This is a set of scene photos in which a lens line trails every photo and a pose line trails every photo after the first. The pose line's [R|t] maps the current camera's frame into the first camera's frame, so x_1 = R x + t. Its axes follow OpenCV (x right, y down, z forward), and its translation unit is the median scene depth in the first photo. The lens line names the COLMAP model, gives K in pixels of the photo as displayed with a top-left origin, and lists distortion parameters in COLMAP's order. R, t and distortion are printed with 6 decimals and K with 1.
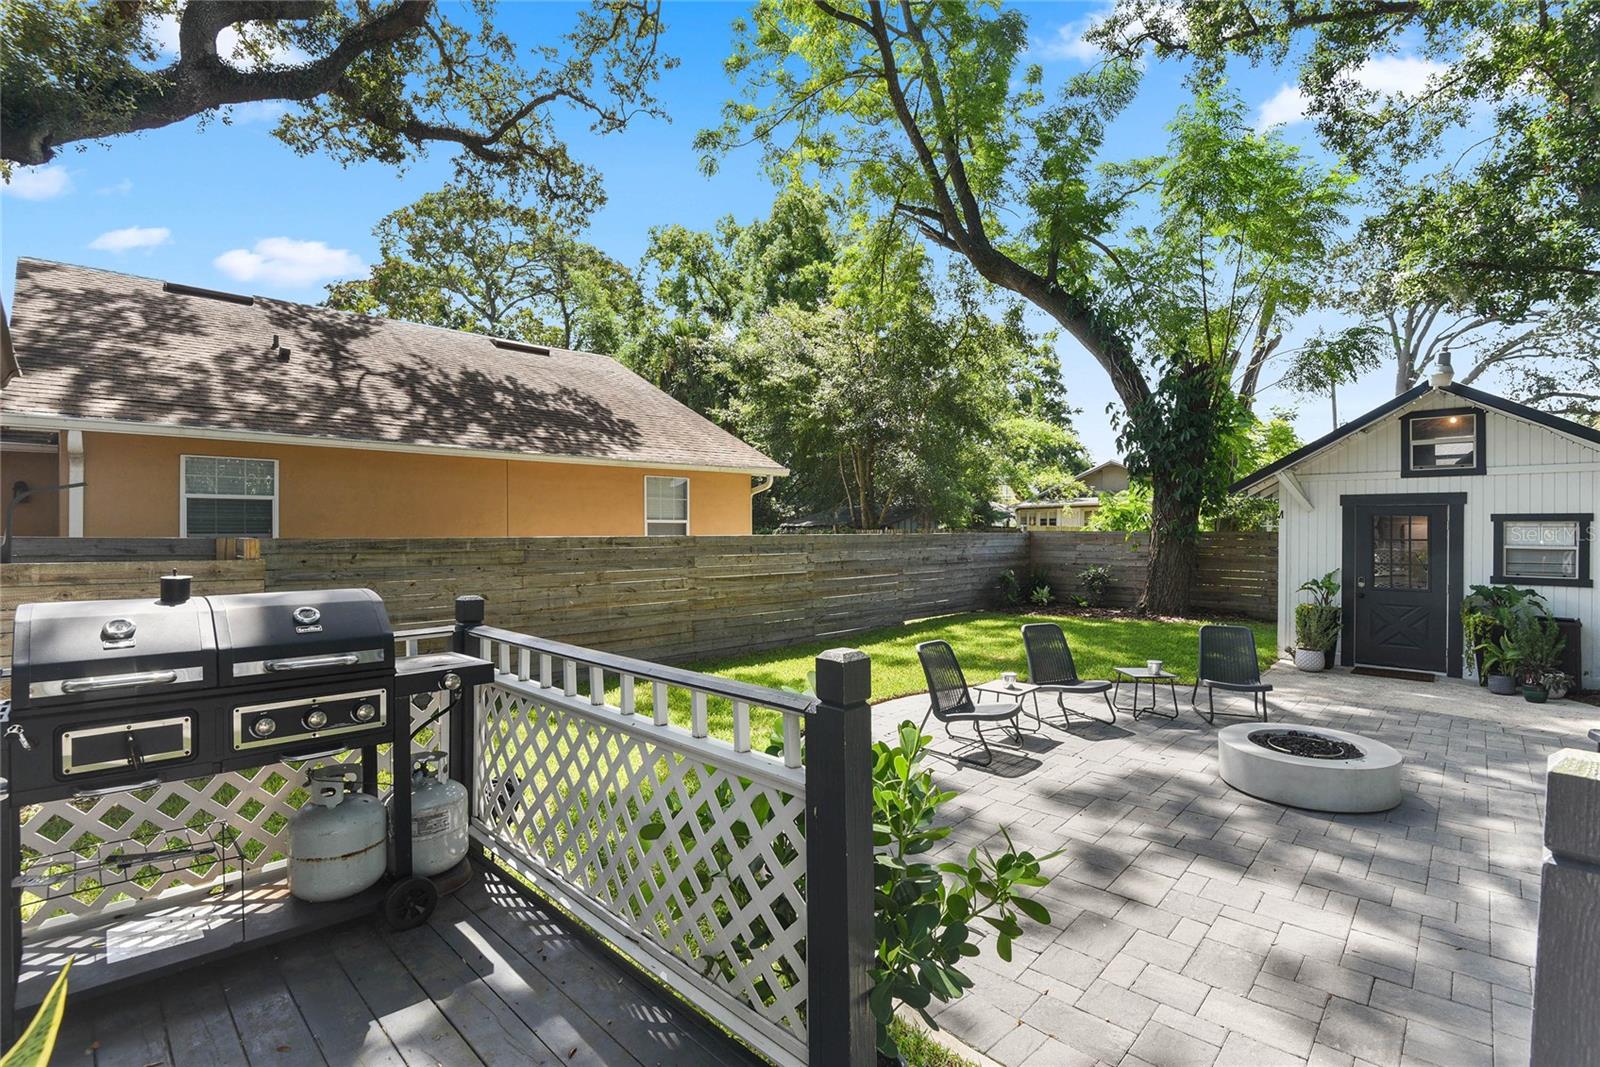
lens RADIAL K [[736.5, 0, 802.8], [0, 736.5, 529.9], [0, 0, 1]] dist [-0.011028, -0.008886]
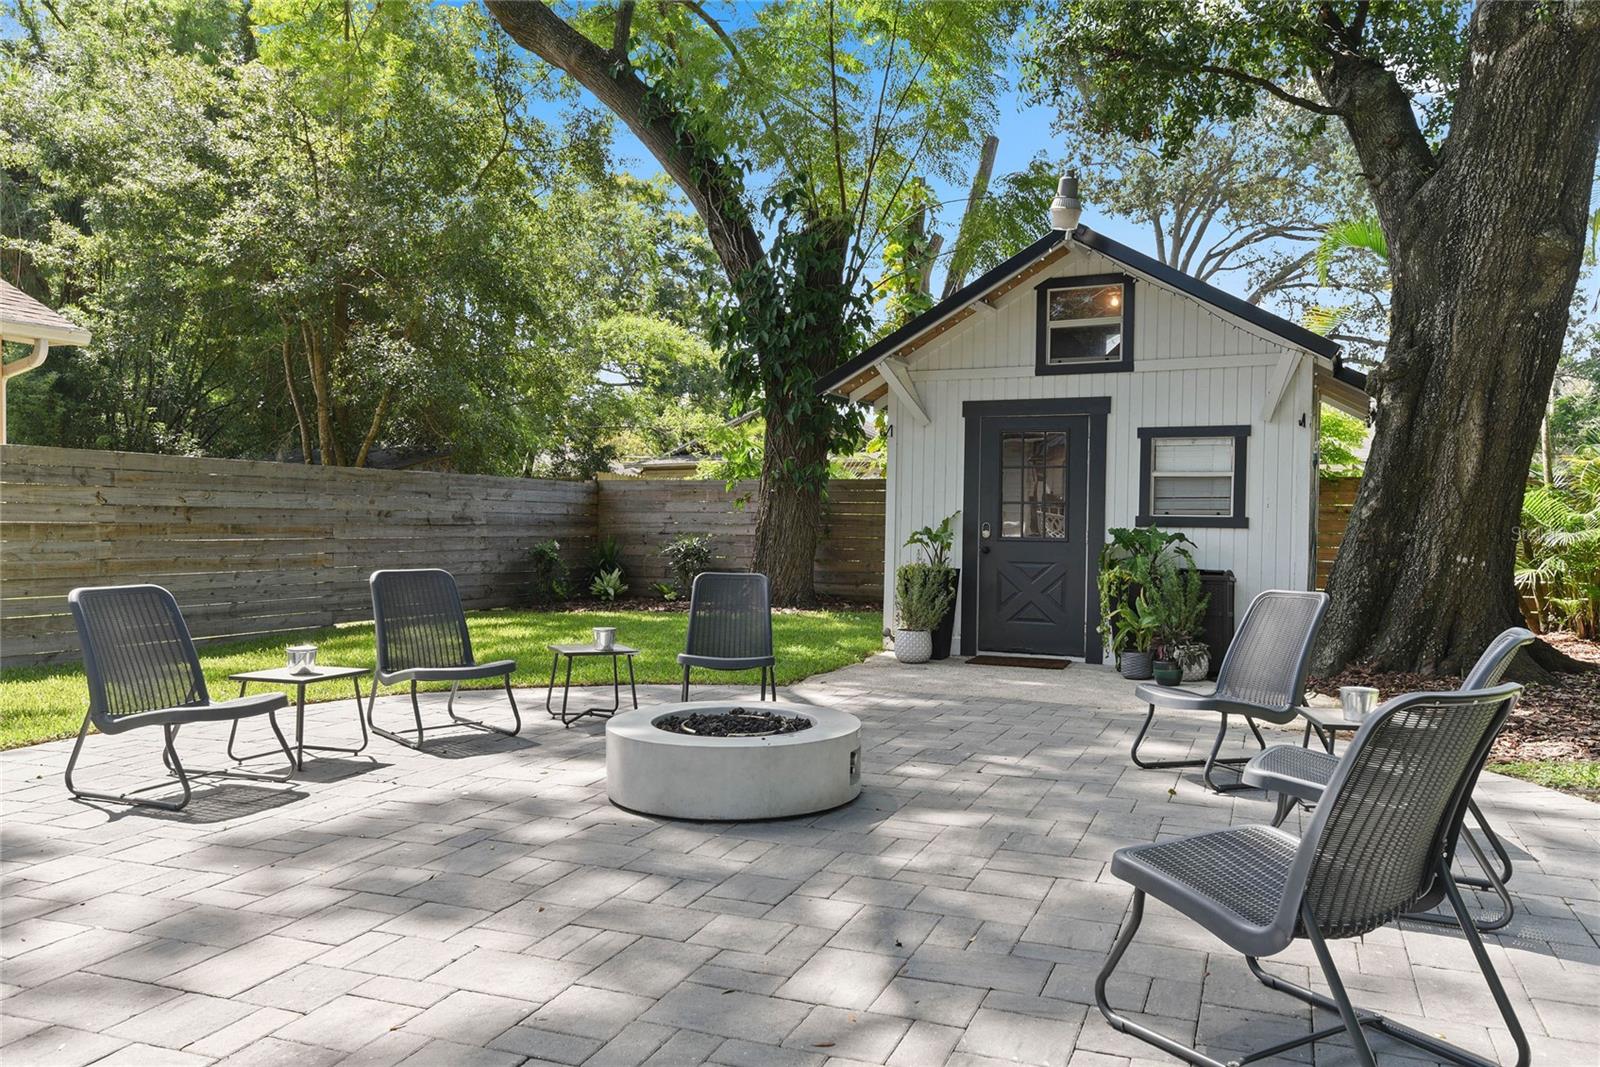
lens RADIAL K [[1194.4, 0, 810.5], [0, 1194.4, 533.9], [0, 0, 1]] dist [0.065476, -0.004480]
pose [[0.930254, 0.010614, 0.366763, 0.188607], [-0.013365, 0.999898, 0.004960, 0.064977], [-0.366673, -0.009516, 0.930301, 0.027383]]
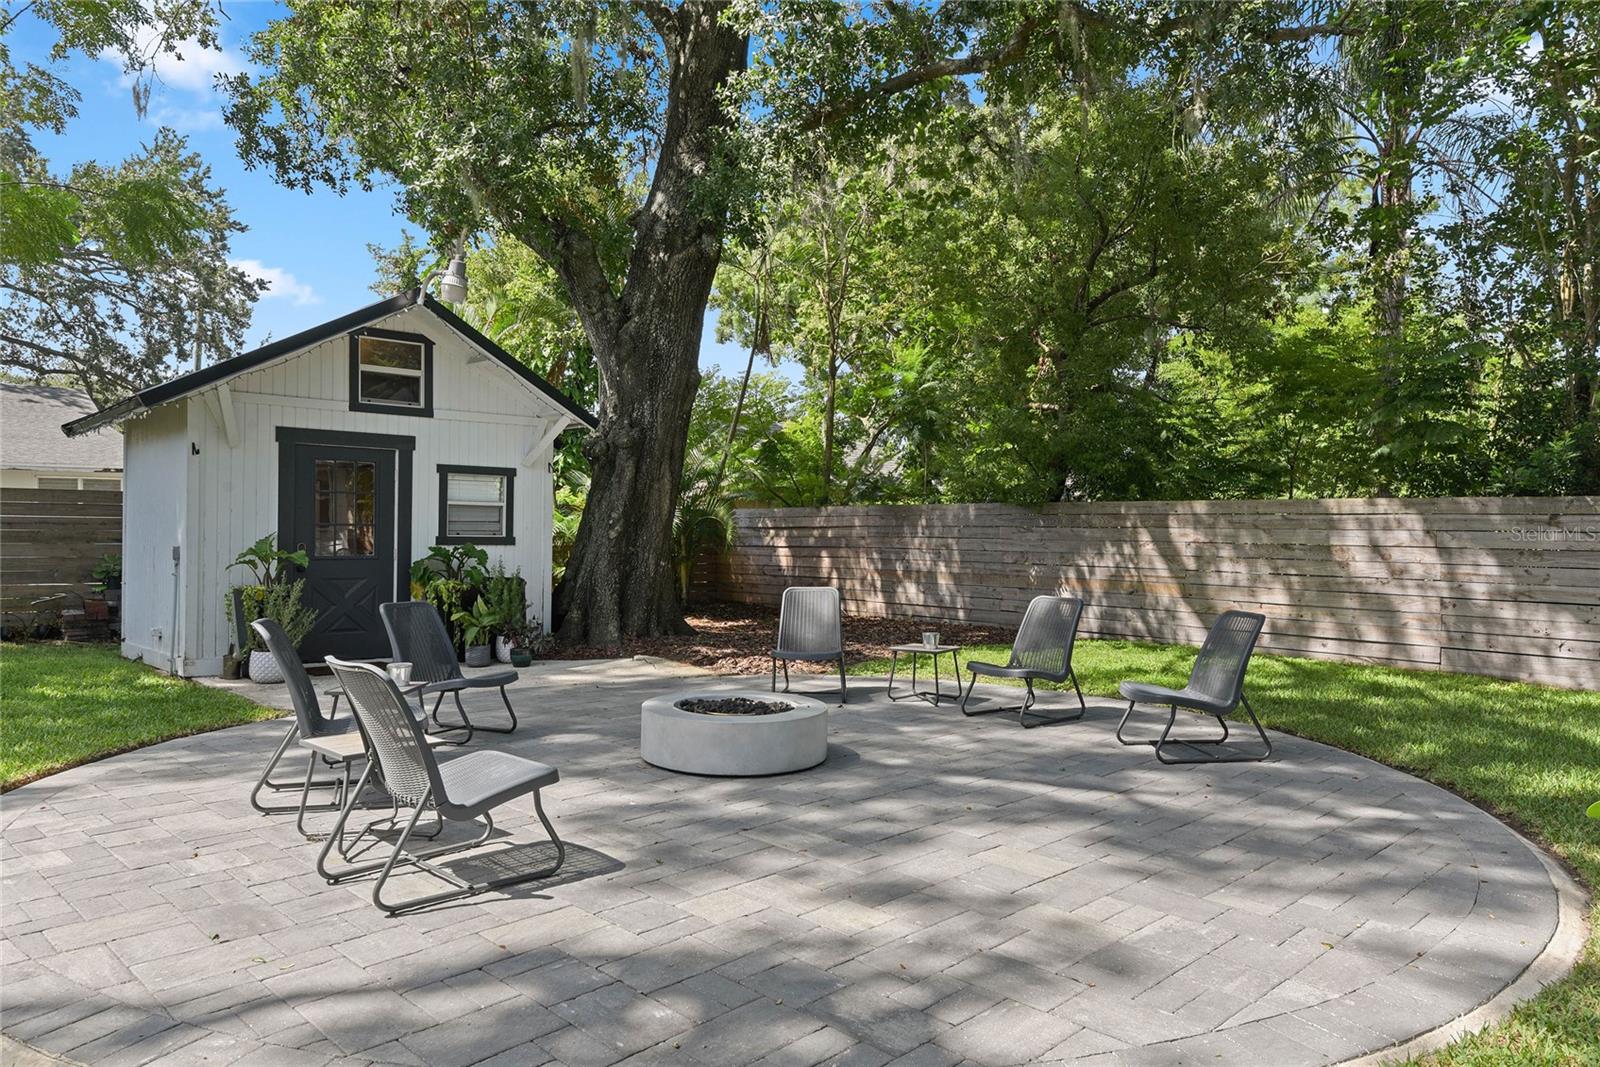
lens RADIAL K [[1076.9, 0, 766.5], [0, 1076.9, 512.5], [0, 0, 1]] dist [0.057787, -0.004376]
pose [[0.058613, 0.024647, 0.997976, -0.247134], [-0.003639, 0.999694, -0.024476, 0.053641], [-0.998274, -0.002197, 0.058685, 0.436958]]
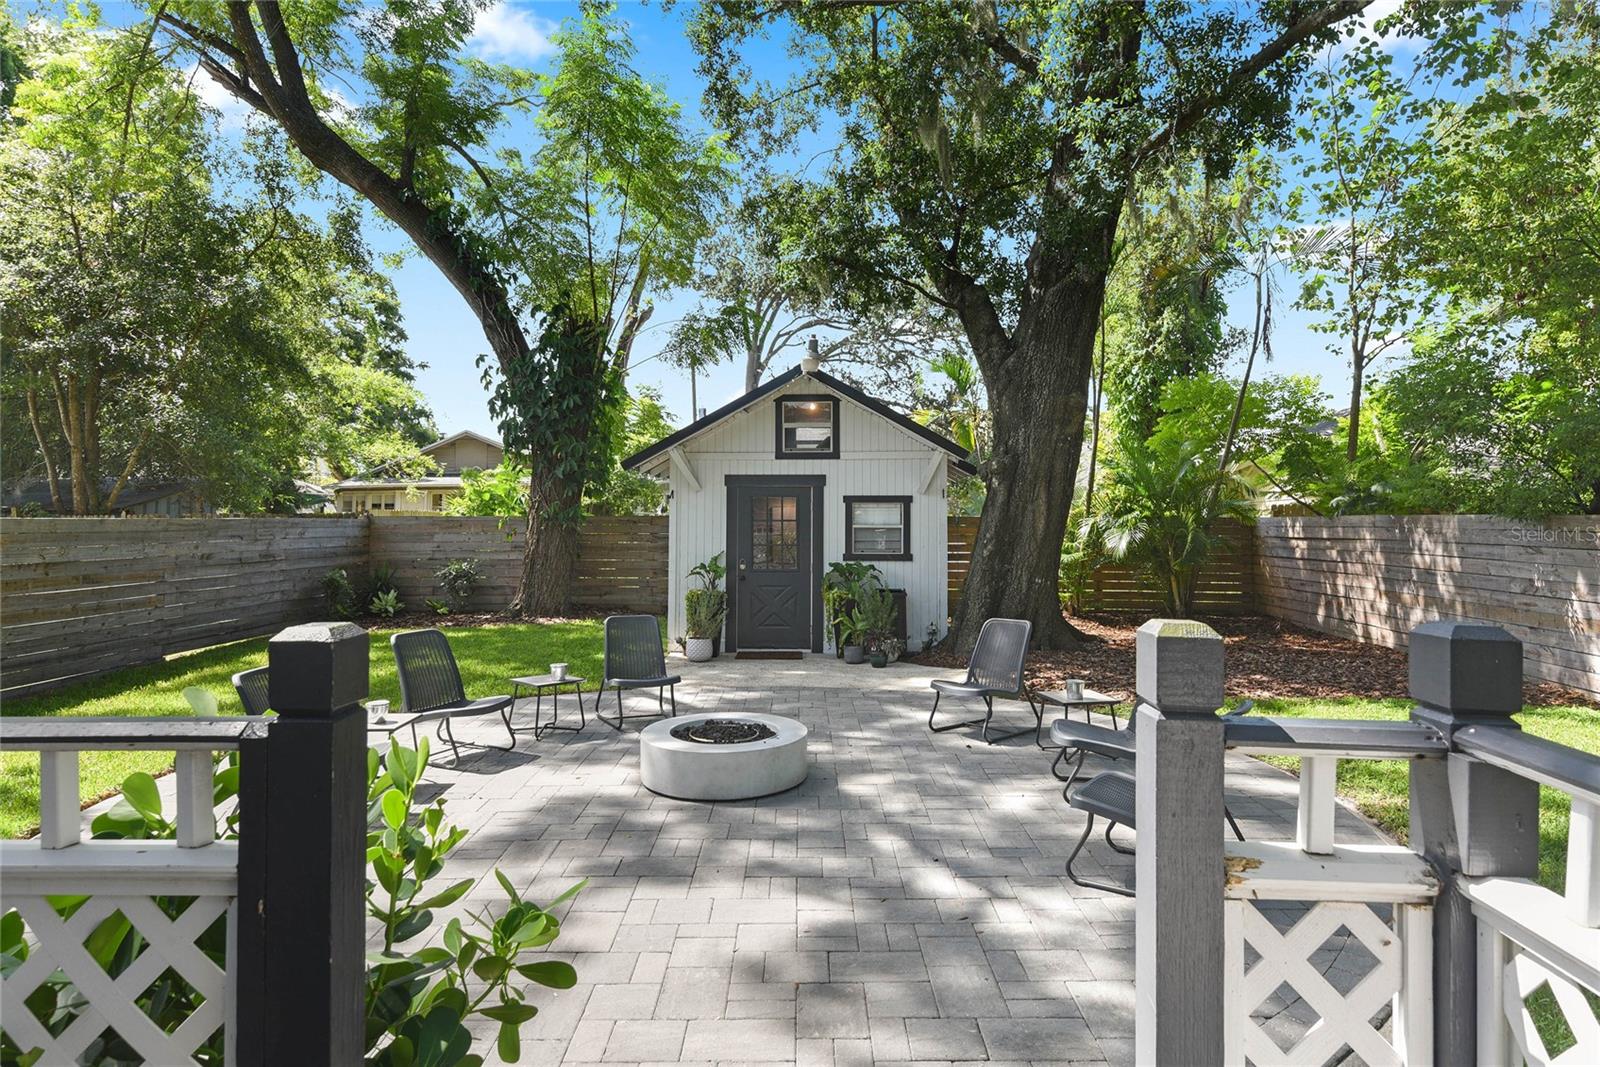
lens RADIAL K [[937.7, 0, 804.2], [0, 937.7, 484.7], [0, 0, 1]] dist [0.023220, -0.015792]
pose [[0.728659, 0.025013, 0.684420, -0.032328], [0.002480, 0.999230, -0.039158, 0.013205], [-0.684872, 0.030230, 0.728036, 0.024559]]
